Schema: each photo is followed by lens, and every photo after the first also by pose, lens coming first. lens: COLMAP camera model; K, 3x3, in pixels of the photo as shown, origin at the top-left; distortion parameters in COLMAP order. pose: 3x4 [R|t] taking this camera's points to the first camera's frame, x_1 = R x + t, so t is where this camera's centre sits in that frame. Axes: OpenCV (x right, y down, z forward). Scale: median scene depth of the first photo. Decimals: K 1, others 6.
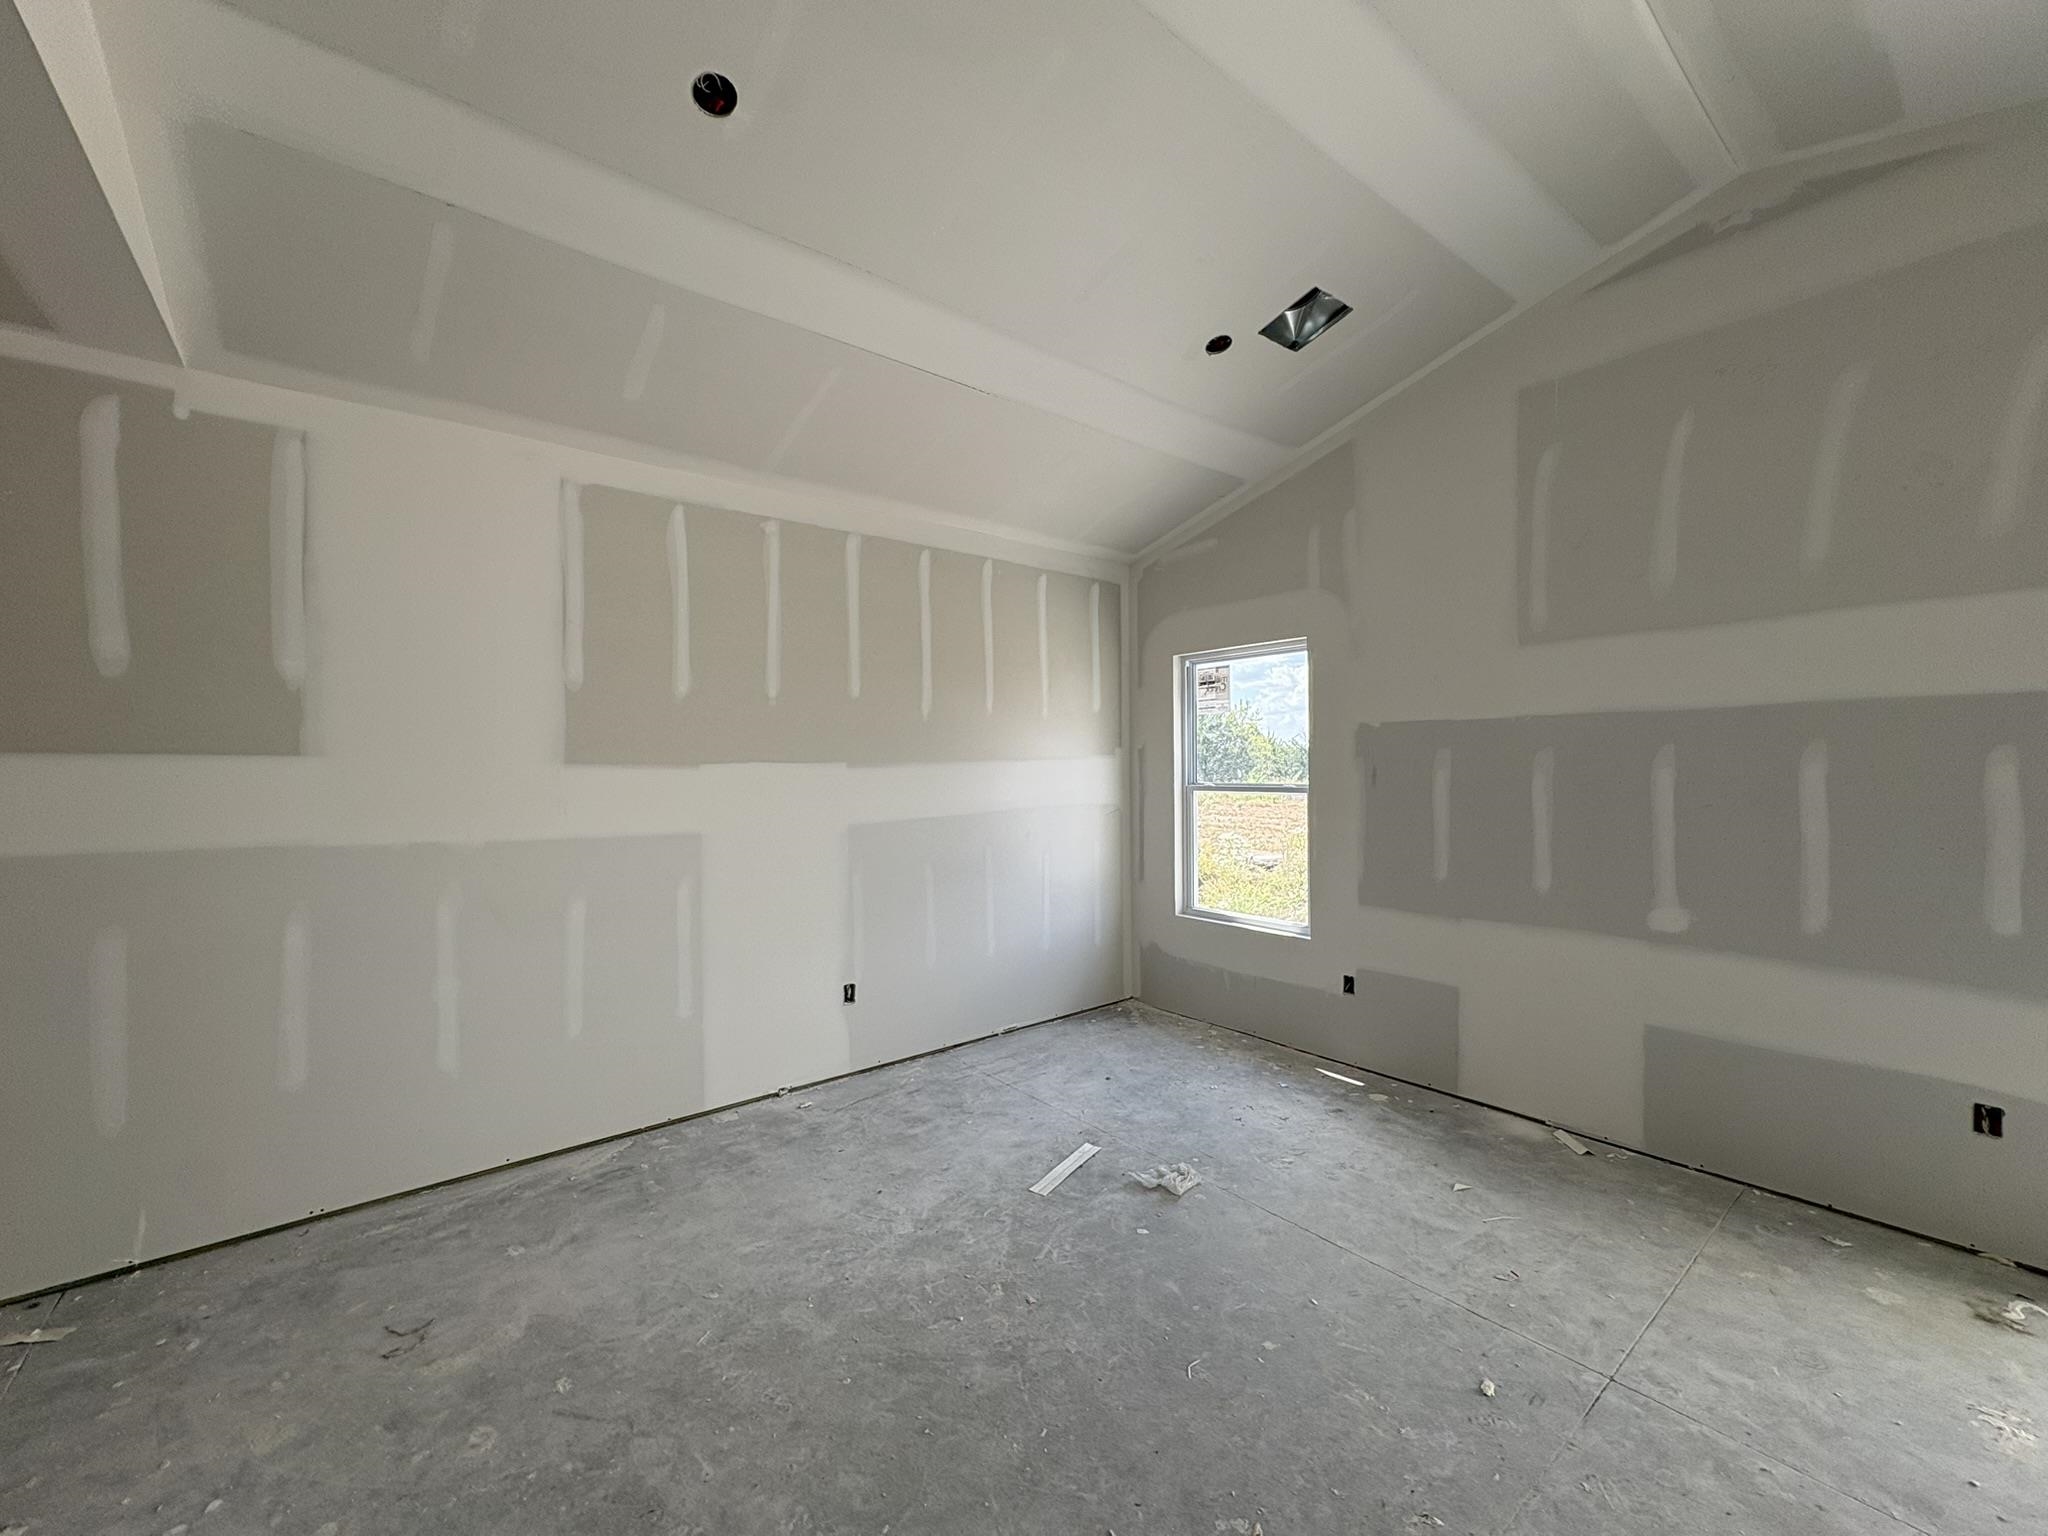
lens RADIAL K [[815.9, 0, 1022.5], [0, 815.9, 768.5], [0, 0, 1]] dist [0.000086, 0.000385]
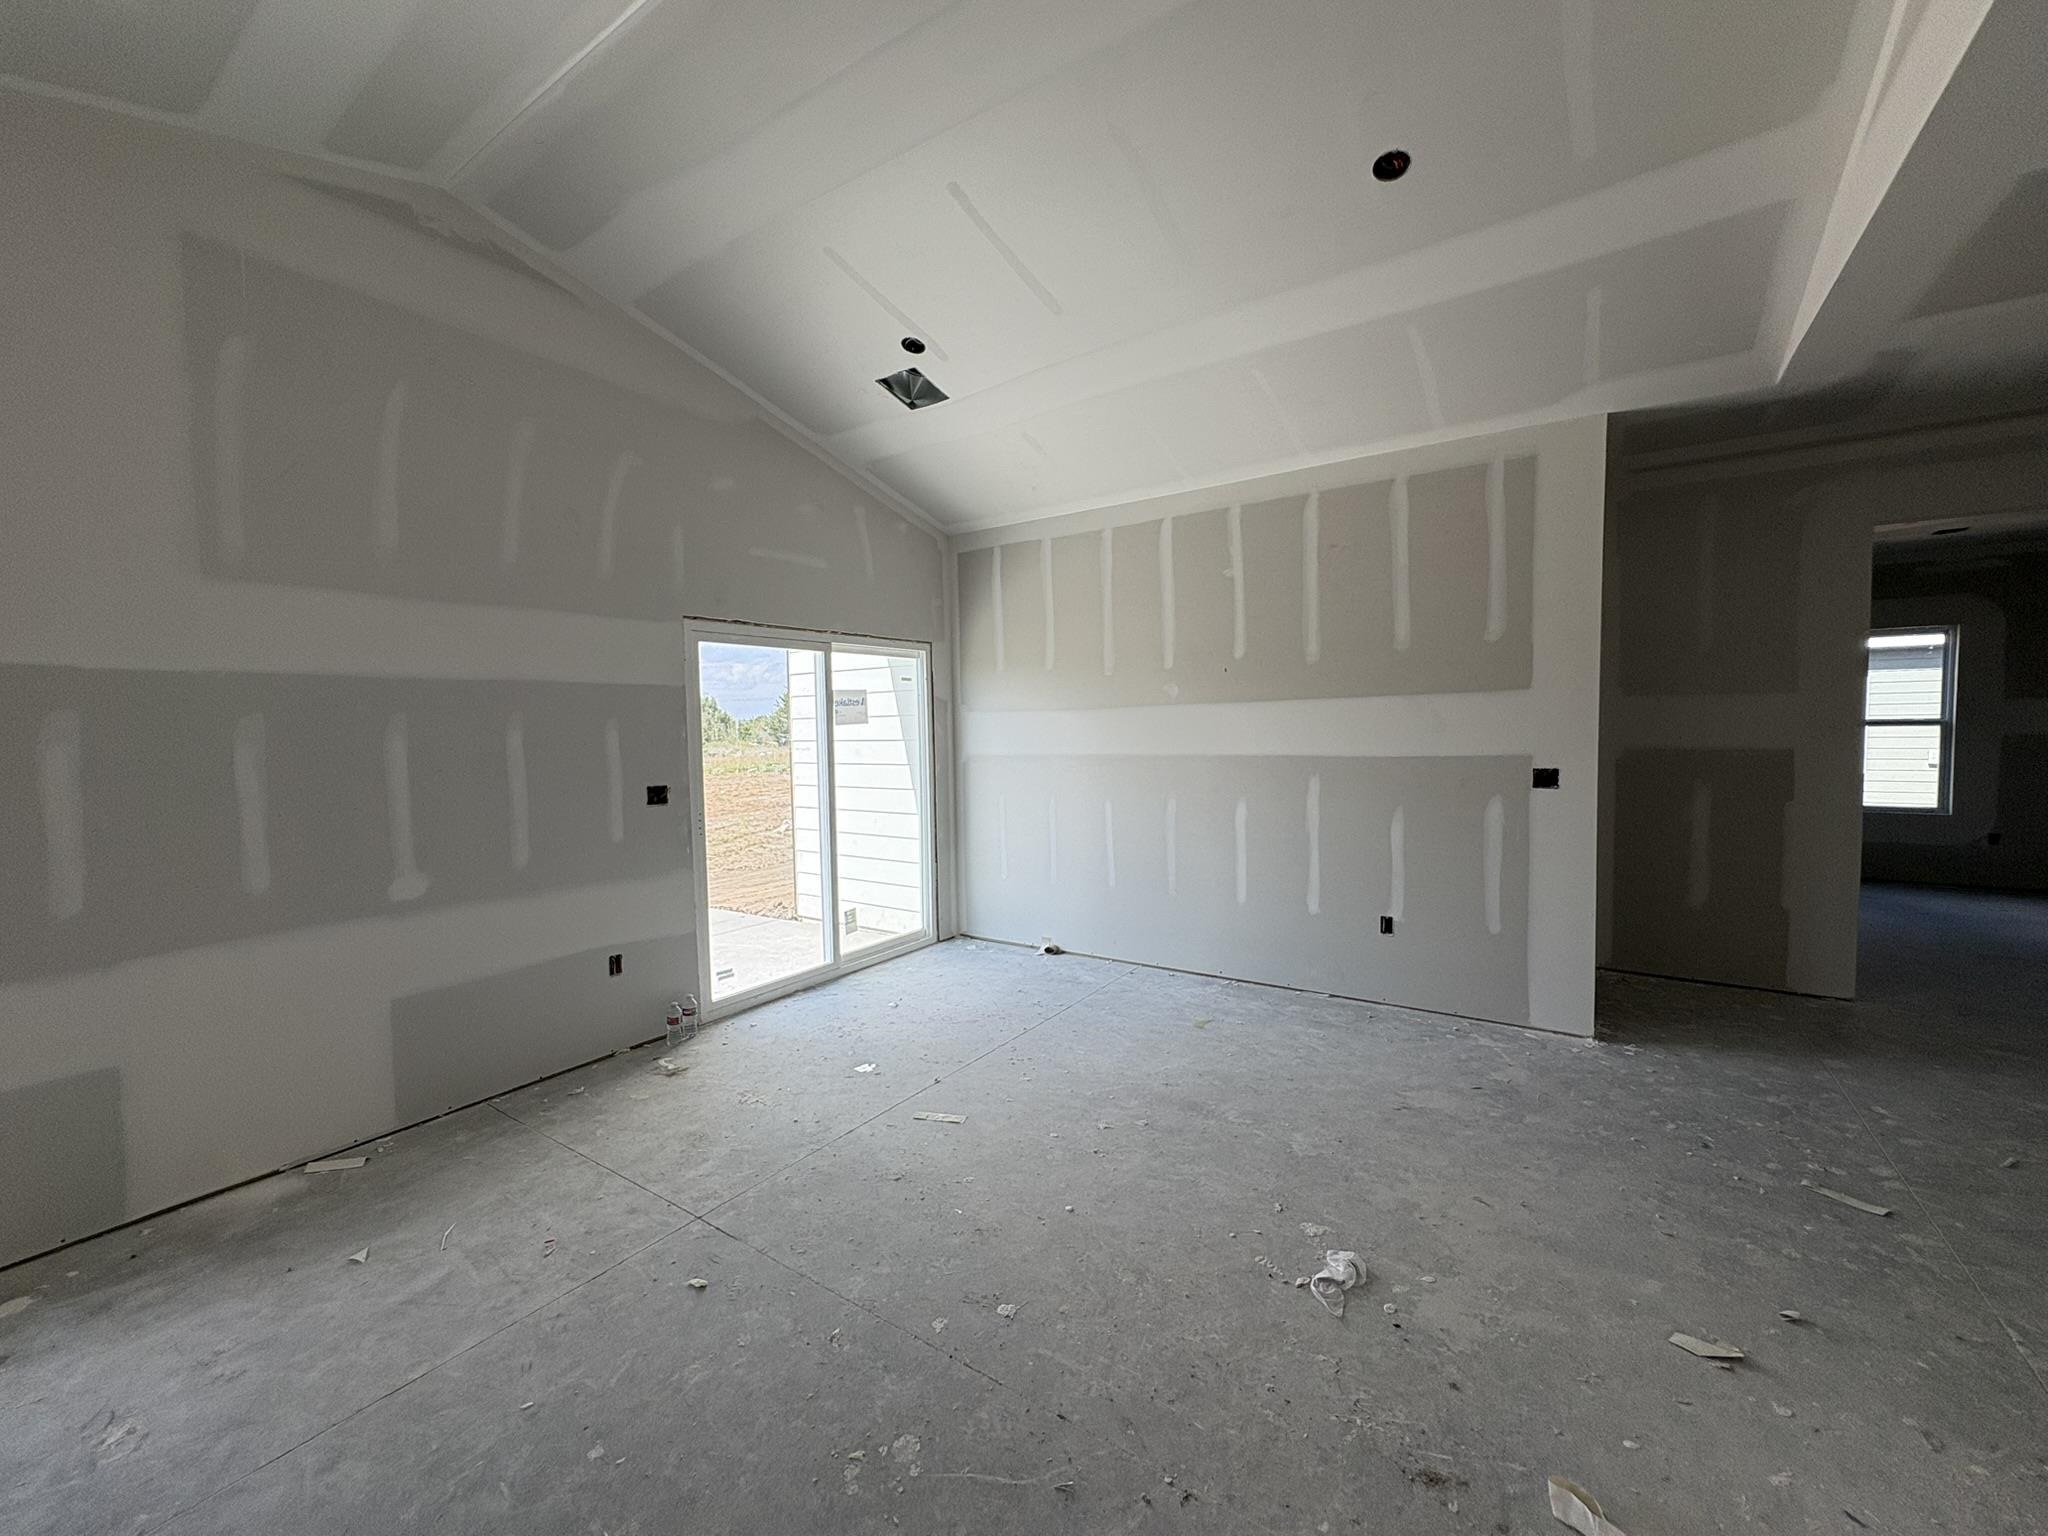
lens RADIAL K [[815.9, 0, 1025.6], [0, 815.9, 769.8], [0, 0, 1]] dist [0.000086, 0.000385]
pose [[-0.291910, -0.040019, 0.955608, -0.349453], [0.022955, 0.998543, 0.048829, 0.008221], [-0.956170, 0.036190, -0.290566, 0.509507]]
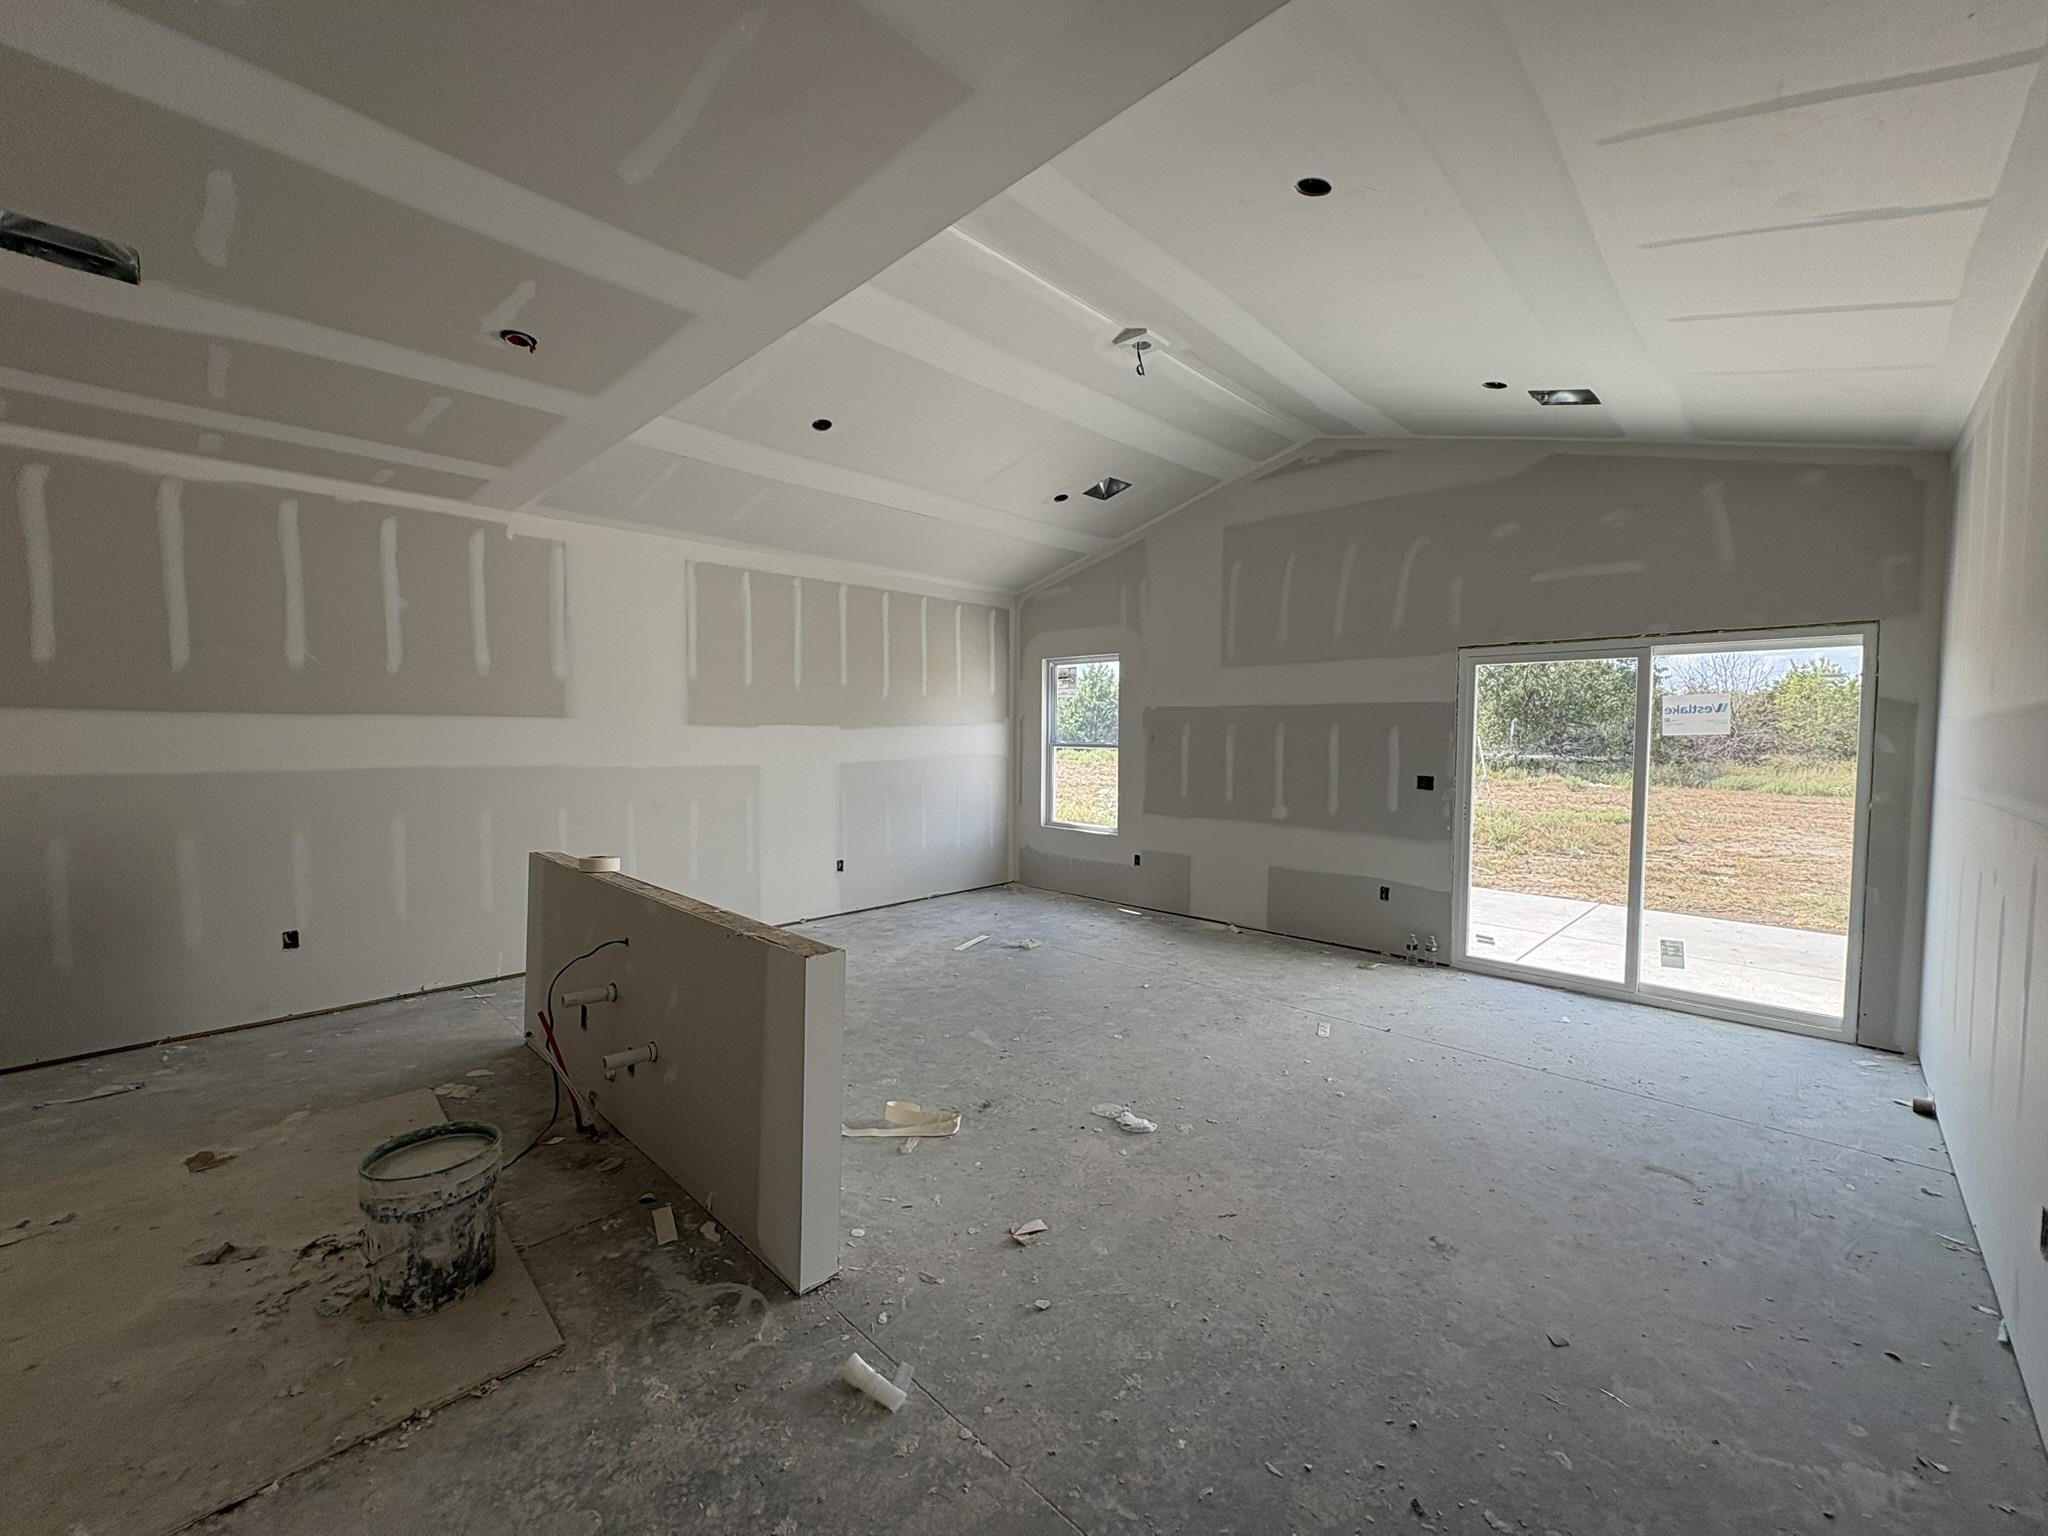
lens RADIAL K [[815.9, 0, 1020.0], [0, 815.9, 764.1], [0, 0, 1]] dist [0.000086, 0.000385]
pose [[0.992664, 0.009213, 0.120552, -0.061792], [-0.013796, 0.999211, 0.037238, 0.004907], [-0.120114, -0.038628, 0.992008, -0.794923]]
